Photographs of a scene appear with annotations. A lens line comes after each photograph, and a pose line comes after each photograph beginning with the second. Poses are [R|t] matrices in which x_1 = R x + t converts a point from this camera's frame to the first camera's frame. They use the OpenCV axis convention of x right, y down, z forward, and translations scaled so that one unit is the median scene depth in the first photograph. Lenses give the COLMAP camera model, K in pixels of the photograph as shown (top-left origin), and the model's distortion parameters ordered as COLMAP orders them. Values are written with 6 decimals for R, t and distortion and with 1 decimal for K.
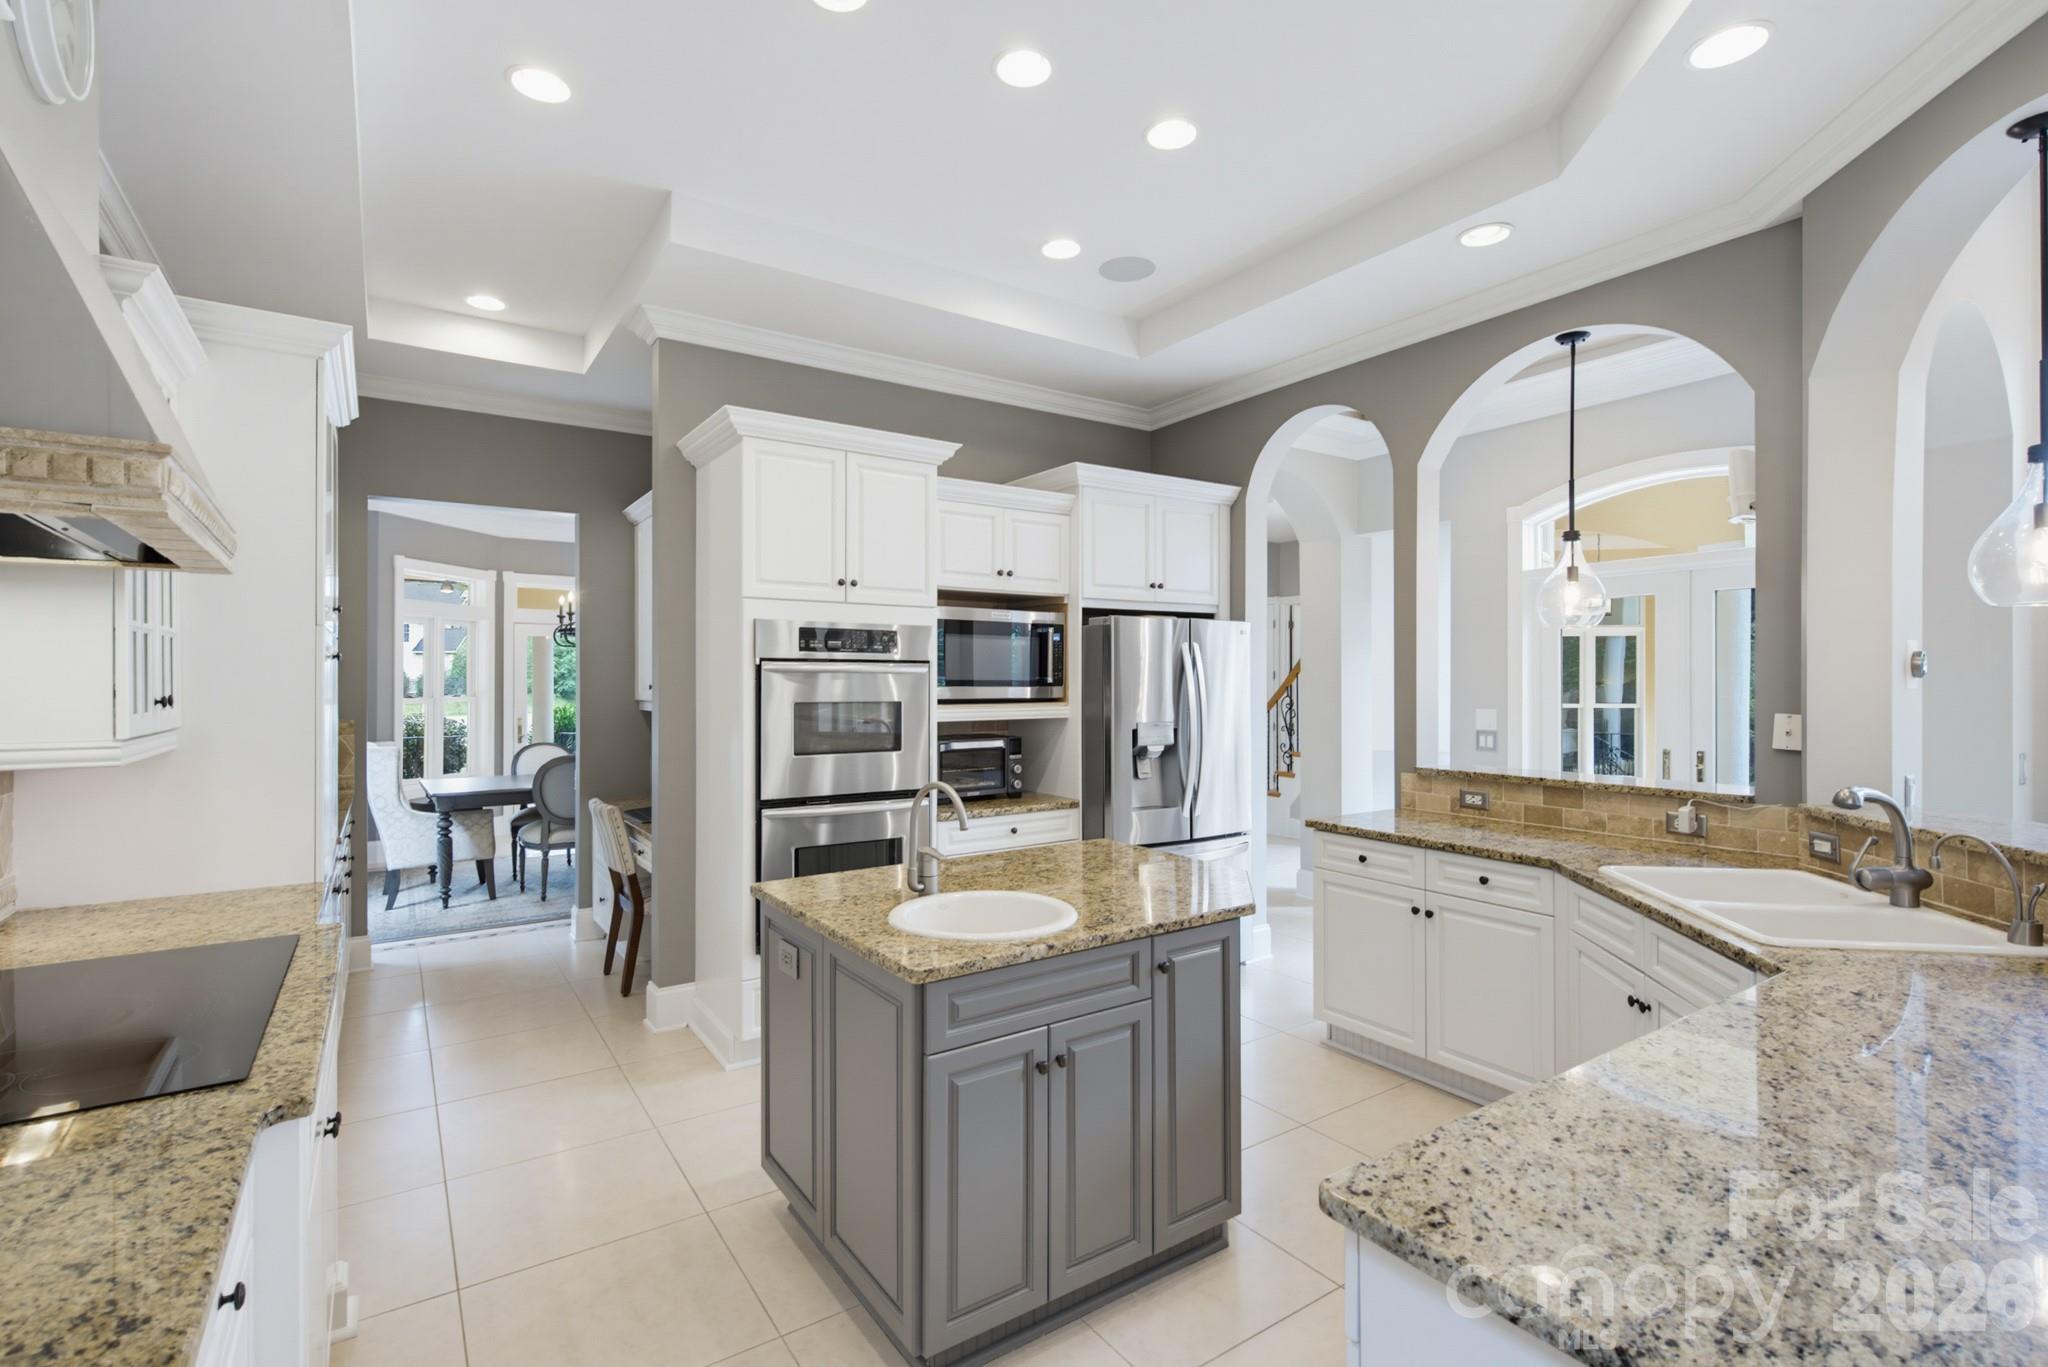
lens RADIAL K [[949.2, 0, 995.9], [0, 949.2, 689.7], [0, 0, 1]] dist [0.000508, -0.000508]
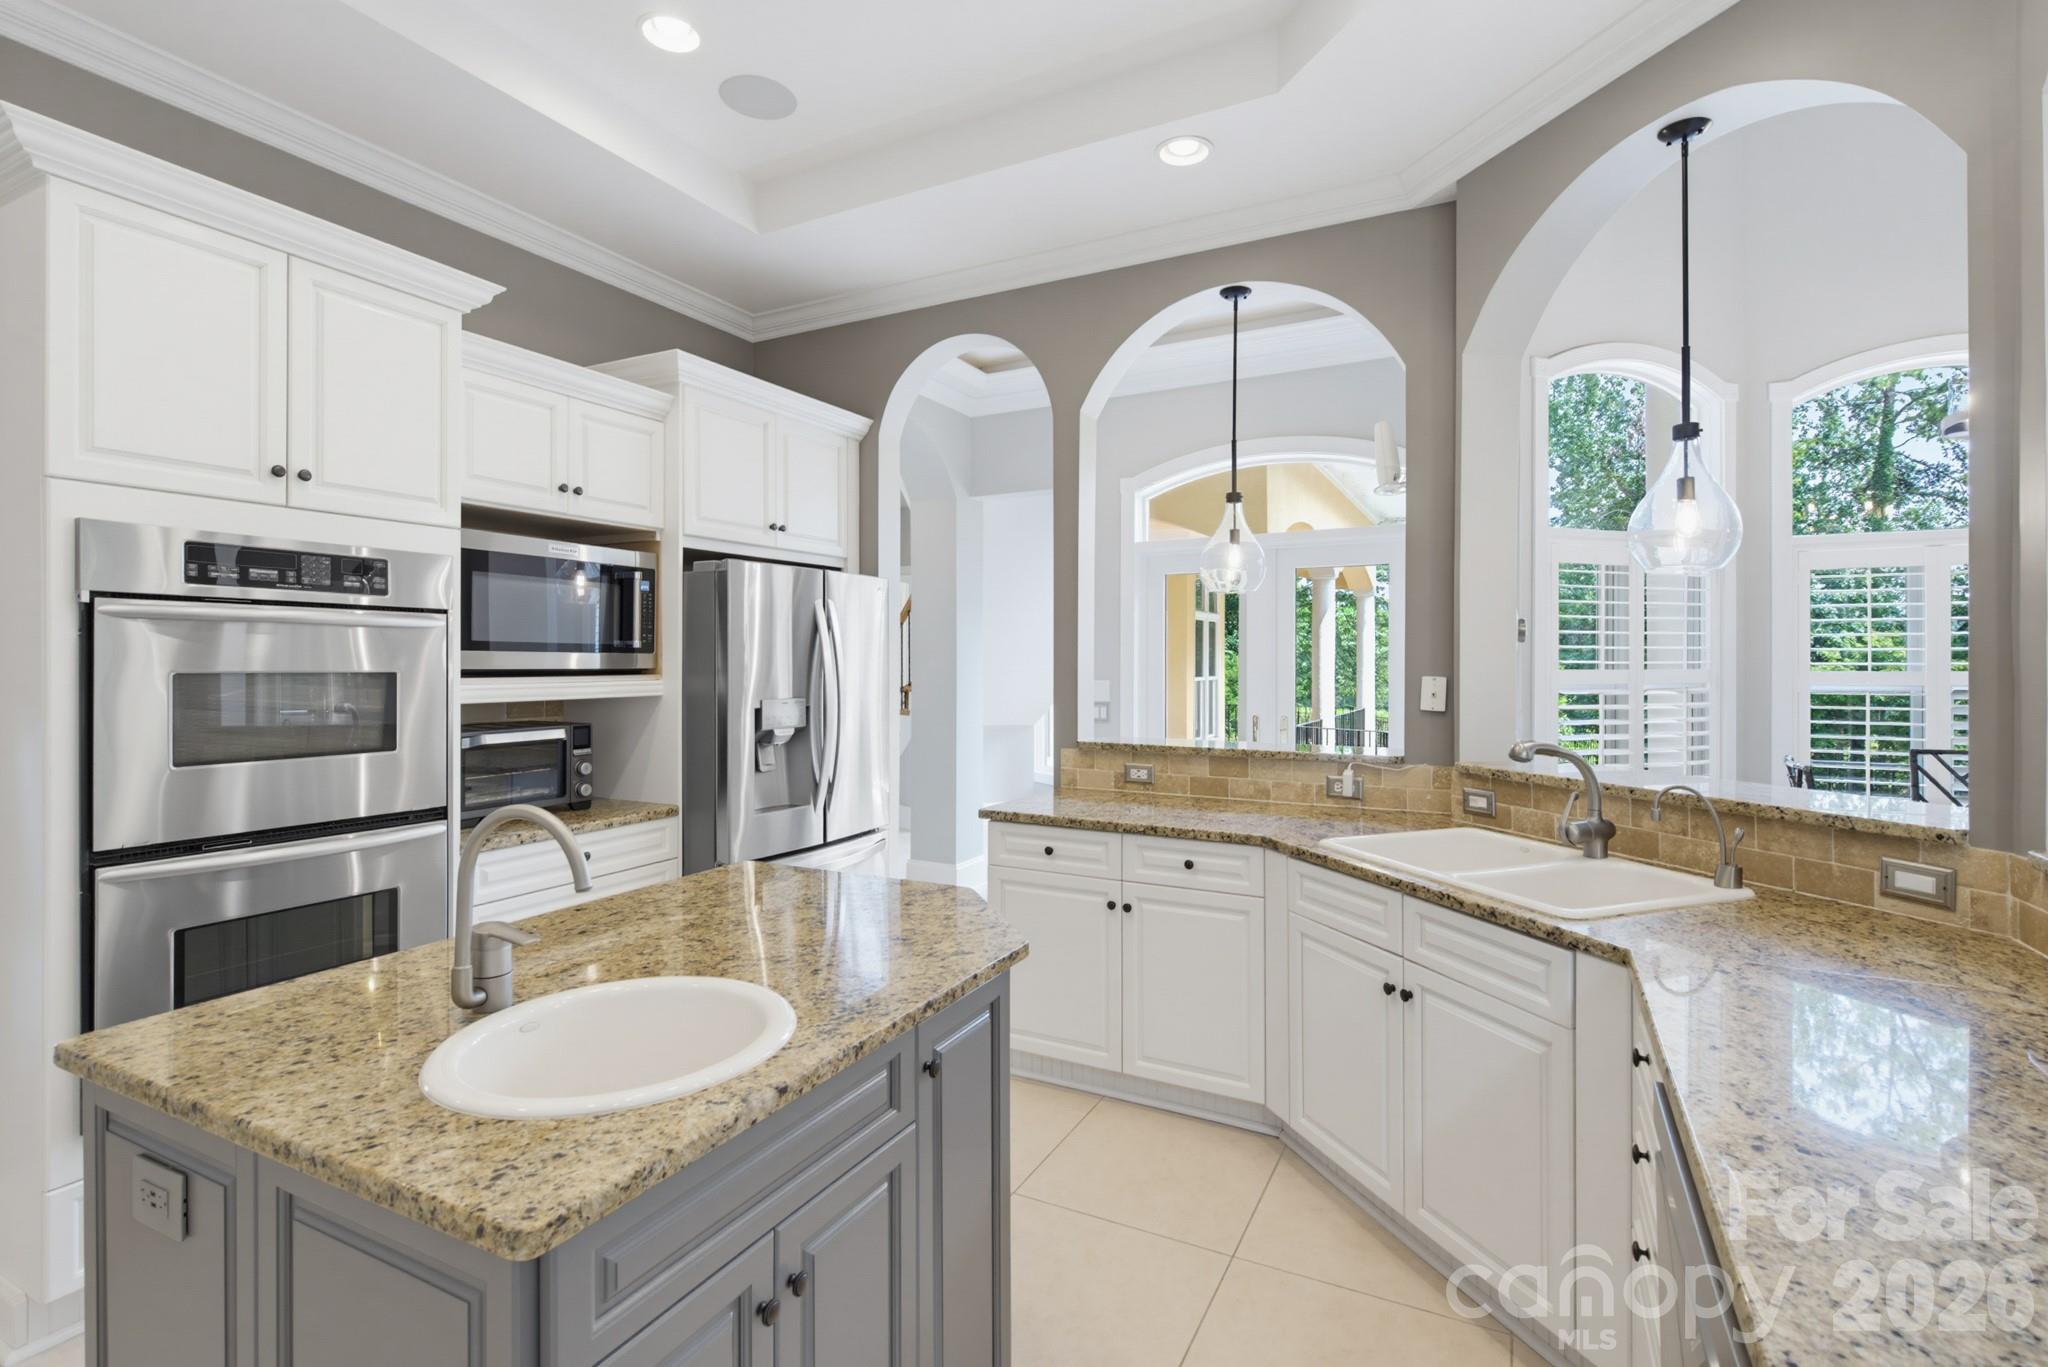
lens RADIAL K [[936.3, 0, 1029.8], [0, 936.3, 667.8], [0, 0, 1]] dist [0.001438, -0.001787]
pose [[0.861013, -0.001814, 0.508579, -0.055408], [0.003869, 0.999988, -0.002982, 0.013139], [-0.508568, 0.004535, 0.861010, 0.255074]]
